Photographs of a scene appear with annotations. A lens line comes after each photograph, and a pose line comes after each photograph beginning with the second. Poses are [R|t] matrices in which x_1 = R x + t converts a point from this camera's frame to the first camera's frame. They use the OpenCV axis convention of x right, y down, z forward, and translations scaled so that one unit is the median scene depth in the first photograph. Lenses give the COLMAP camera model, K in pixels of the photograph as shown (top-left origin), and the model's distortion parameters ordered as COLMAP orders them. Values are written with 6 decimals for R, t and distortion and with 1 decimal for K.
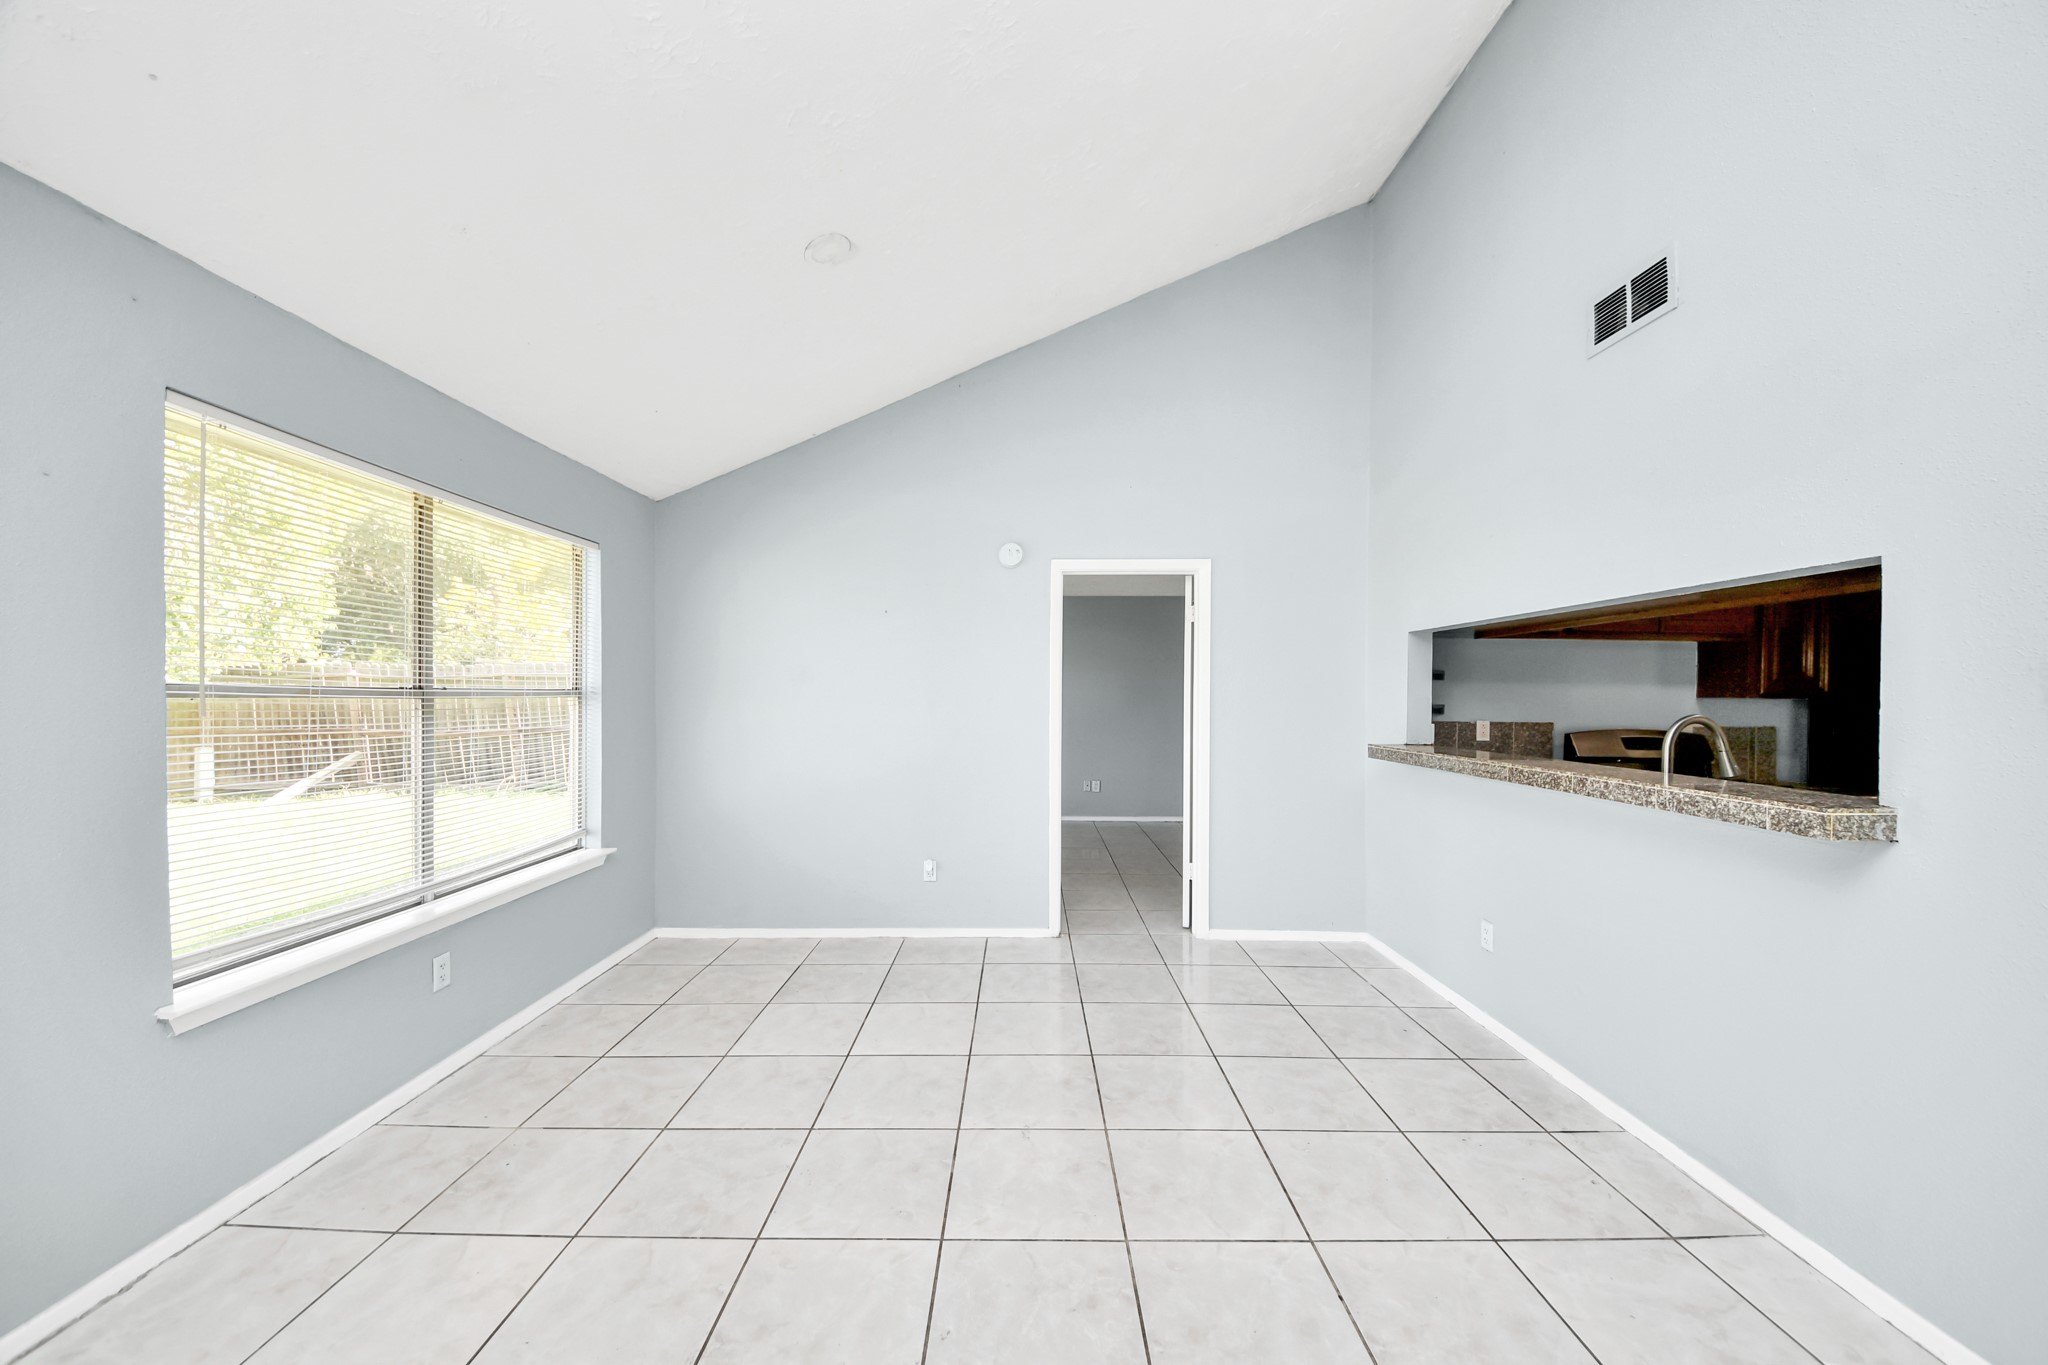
lens RADIAL K [[744.0, 0, 1023.9], [0, 744.0, 696.2], [0, 0, 1]] dist [-0.000495, 0.000083]
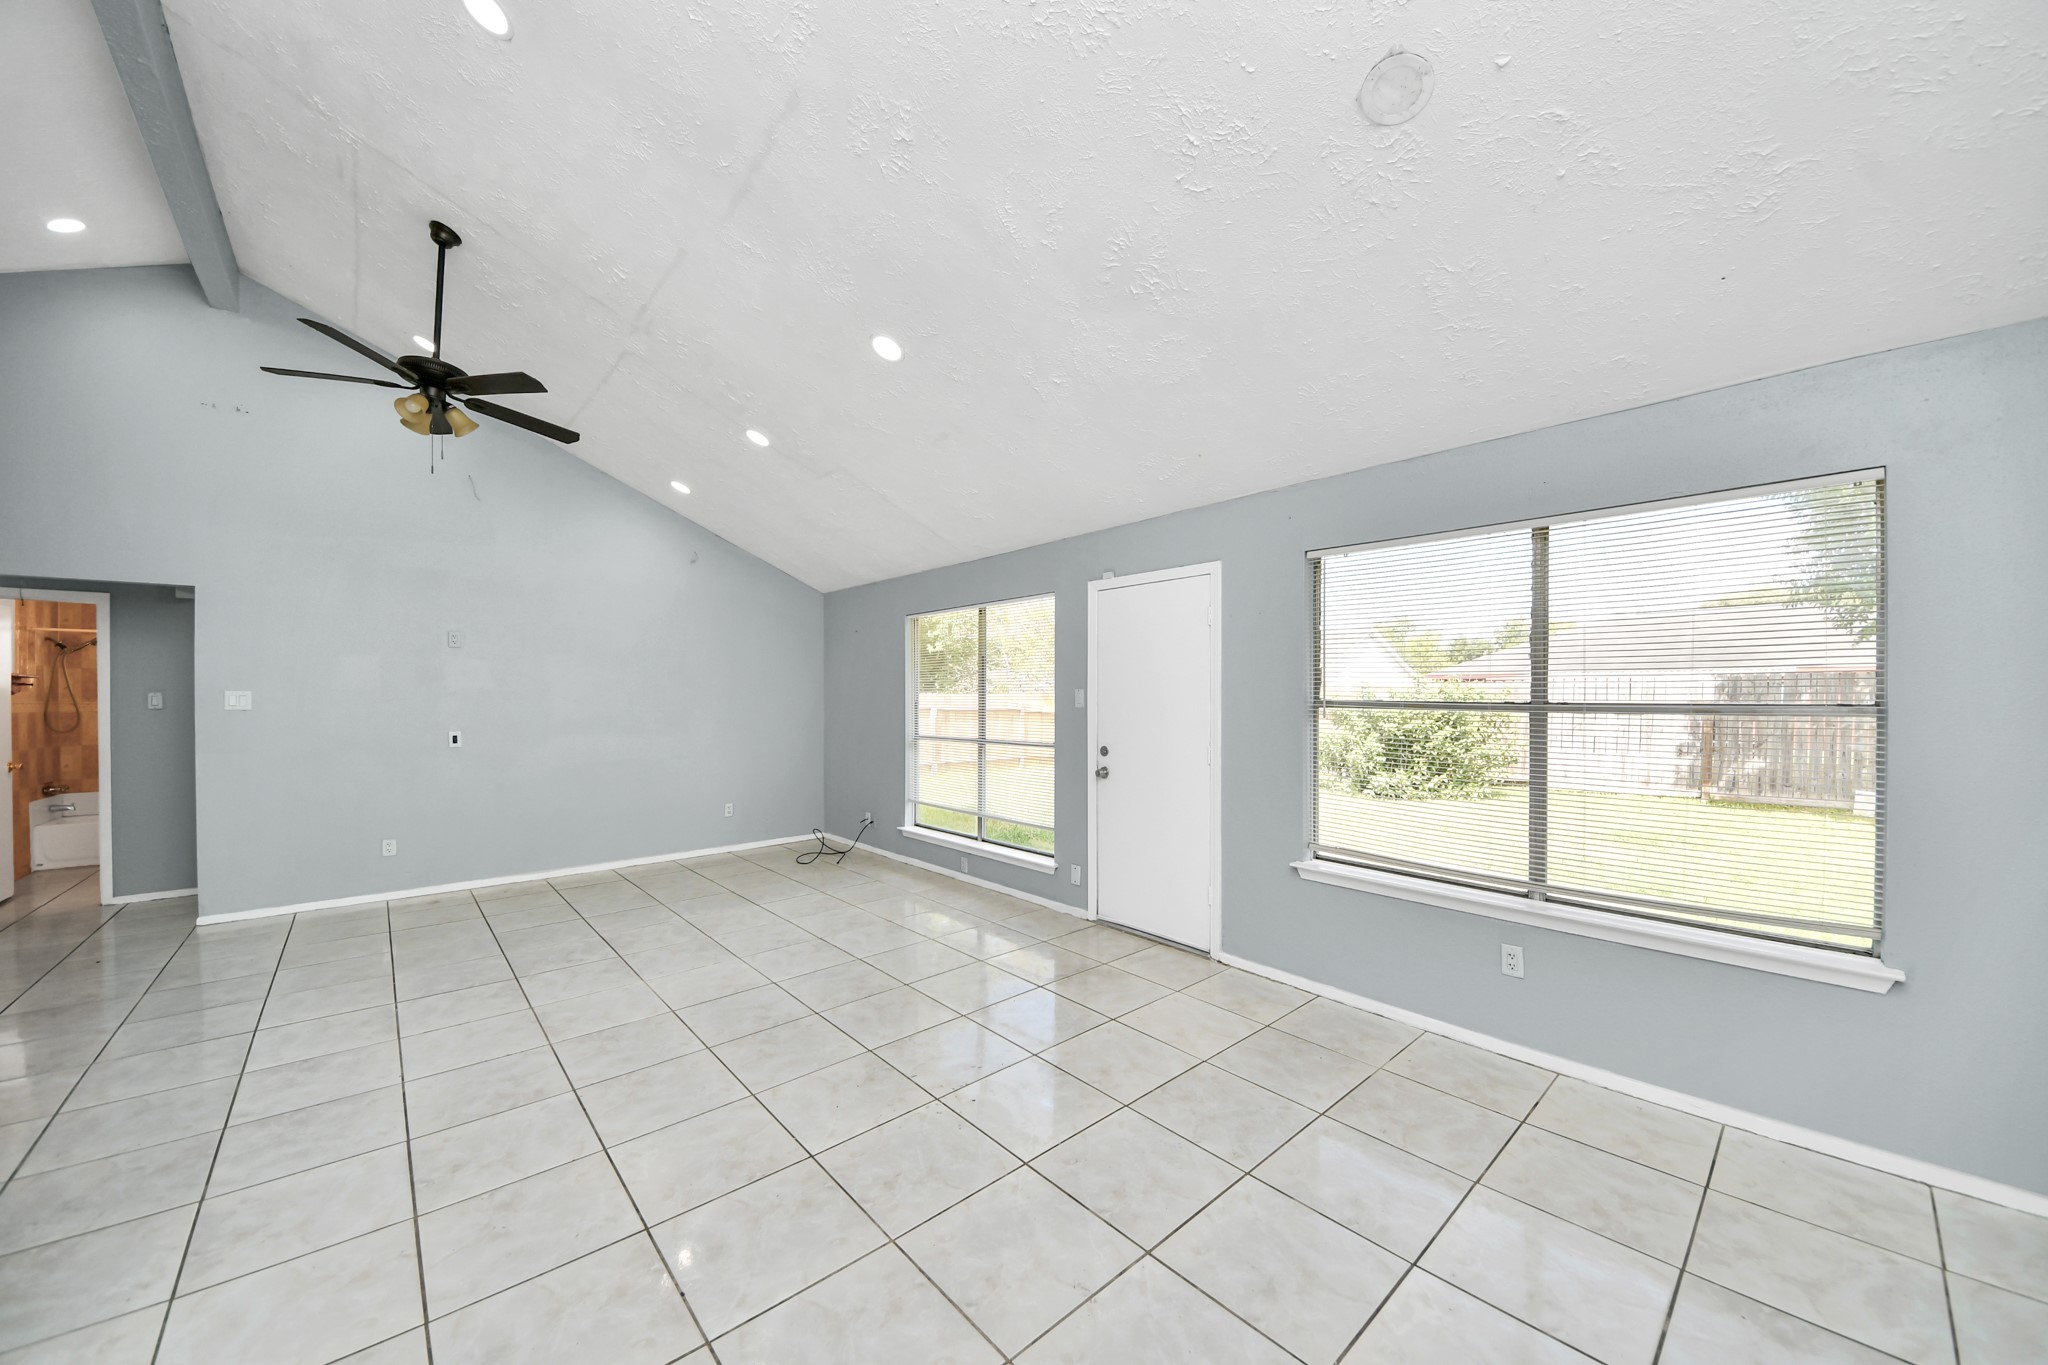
lens RADIAL K [[744.0, 0, 1023.9], [0, 744.0, 696.2], [0, 0, 1]] dist [-0.000495, 0.000083]
pose [[-0.754844, -0.006007, -0.655877, 0.559389], [-0.005300, 0.999981, -0.003058, -0.015379], [0.655884, 0.001168, -0.754861, 1.559352]]
